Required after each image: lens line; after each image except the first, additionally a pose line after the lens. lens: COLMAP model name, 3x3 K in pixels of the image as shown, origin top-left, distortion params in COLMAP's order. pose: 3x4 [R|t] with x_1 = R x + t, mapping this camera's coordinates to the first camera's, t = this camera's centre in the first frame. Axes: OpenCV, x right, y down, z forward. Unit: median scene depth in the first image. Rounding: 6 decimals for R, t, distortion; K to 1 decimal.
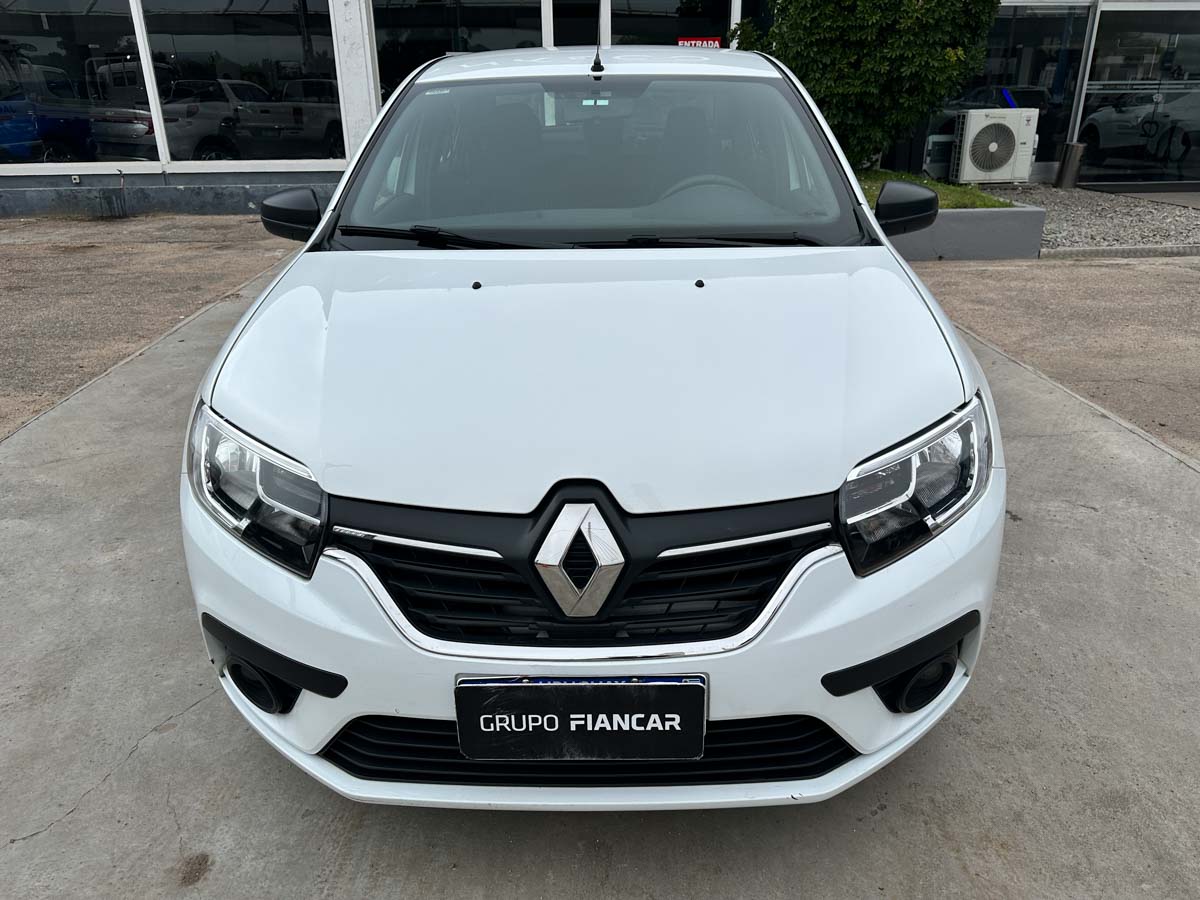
lens RADIAL K [[837.9, 0, 600.0], [0, 837.9, 450.0], [0, 0, 1]] dist [0.019081, -0.024682]
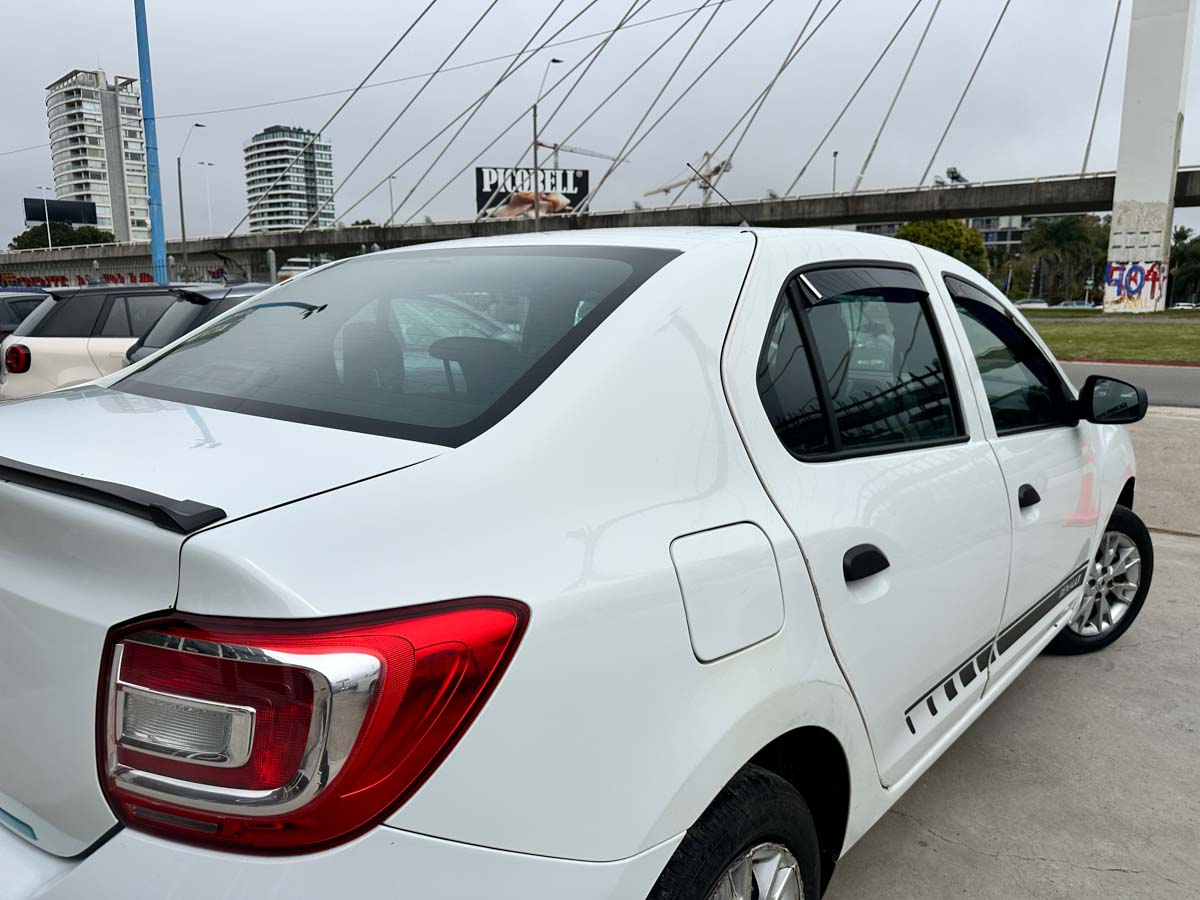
lens RADIAL K [[852.9, 0, 588.8], [0, 852.9, 450.8], [0, 0, 1]] dist [0.014988, -0.024001]
pose [[-0.749683, -0.111727, 0.652298, -0.706148], [0.265171, 0.852354, 0.450752, -1.071744], [-0.606350, 0.510891, -0.609368, 2.522859]]
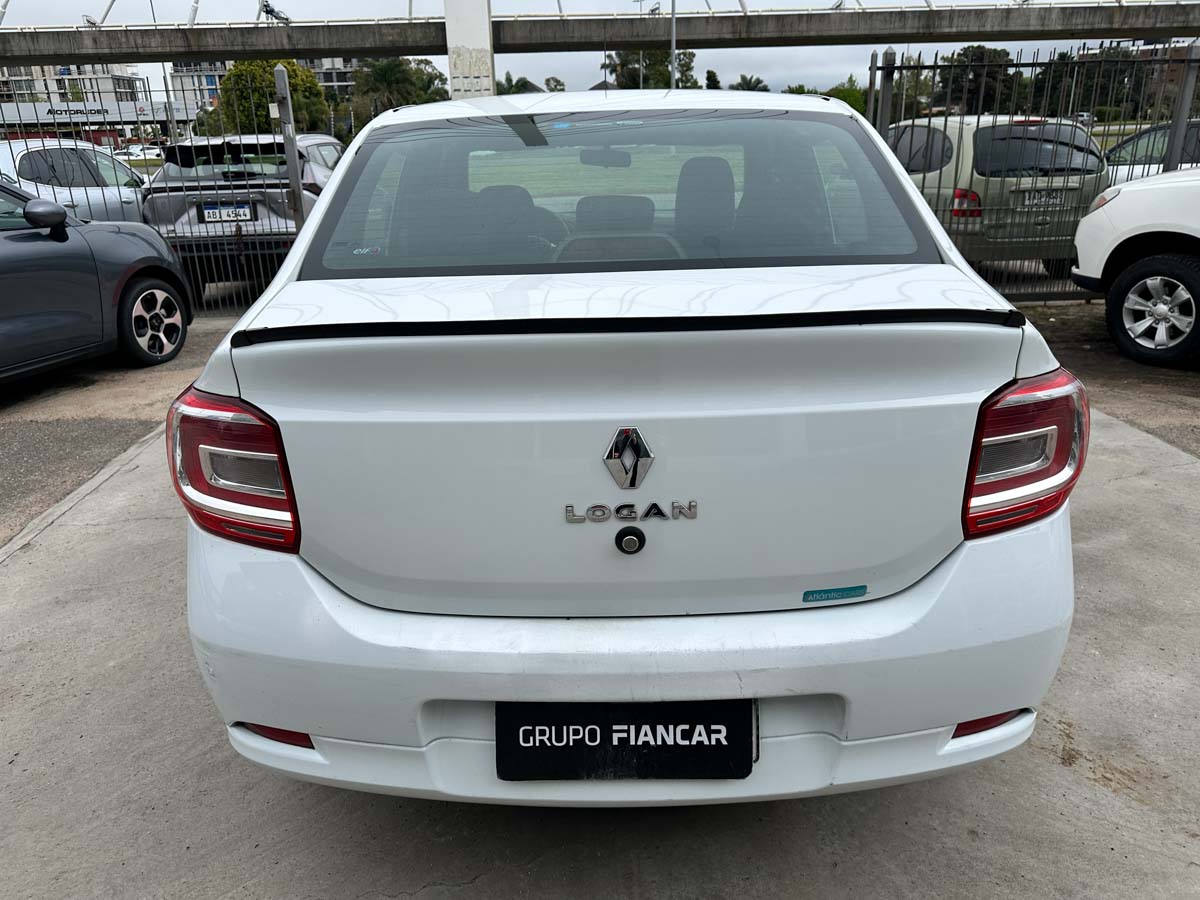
lens RADIAL K [[859.0, 0, 578.3], [0, 859.0, 447.8], [0, 0, 1]] dist [0.001358, -0.006226]
pose [[-0.999419, 0.027289, 0.020412, 0.020099], [0.033852, 0.726008, 0.686853, -1.277027], [0.003924, 0.687145, -0.726510, 2.921153]]
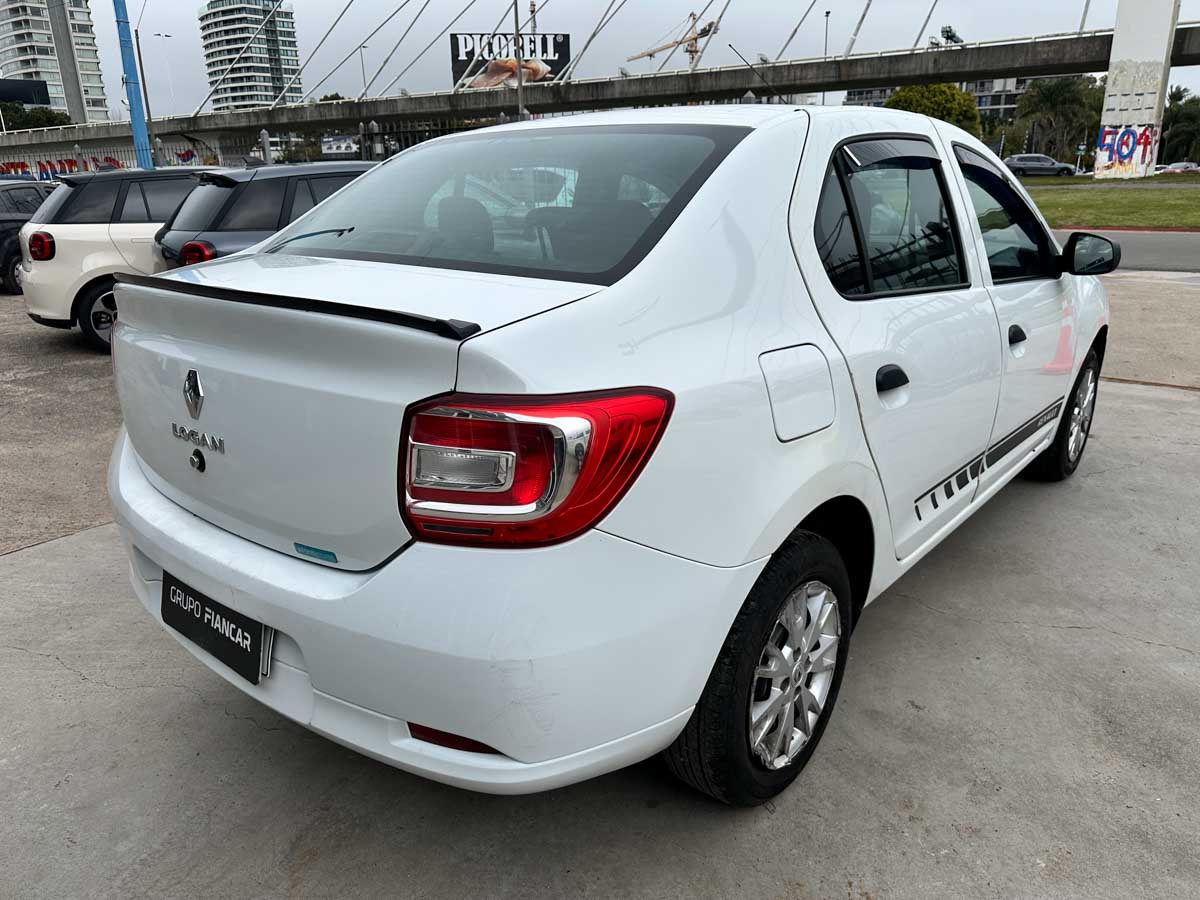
lens RADIAL K [[851.7, 0, 600.0], [0, 851.7, 450.0], [0, 0, 1]] dist [0.004793, -0.008439]
pose [[-0.769917, -0.177560, 0.612944, -0.760820], [0.273853, 0.775637, 0.568675, -1.160304], [-0.576396, 0.605689, -0.548551, 2.734608]]
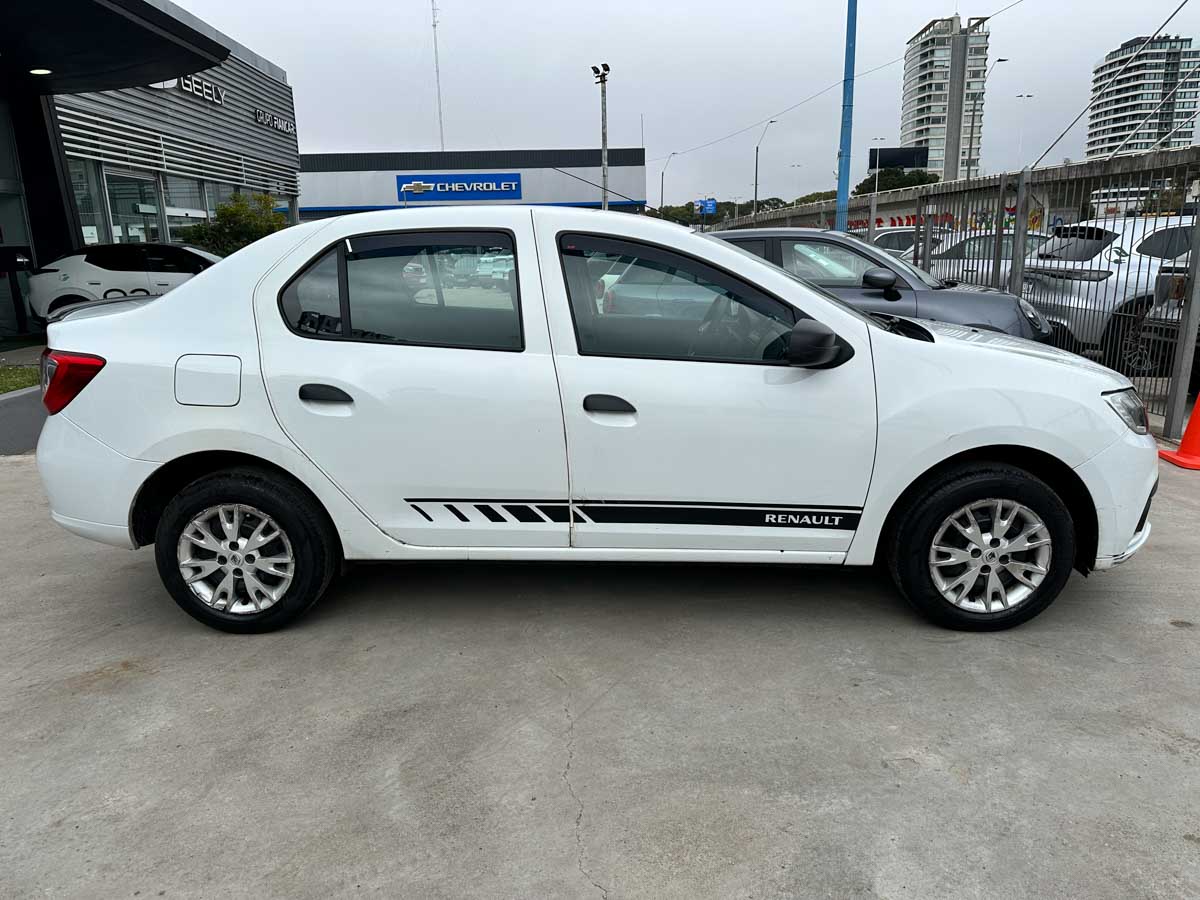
lens RADIAL K [[837.9, 0, 600.0], [0, 837.9, 450.0], [0, 0, 1]] dist [0.019081, -0.024682]
pose [[0.027673, -0.233701, 0.971915, -1.770798], [0.414808, 0.887307, 0.201546, -0.593462], [-0.909488, 0.397580, 0.121496, 1.422101]]
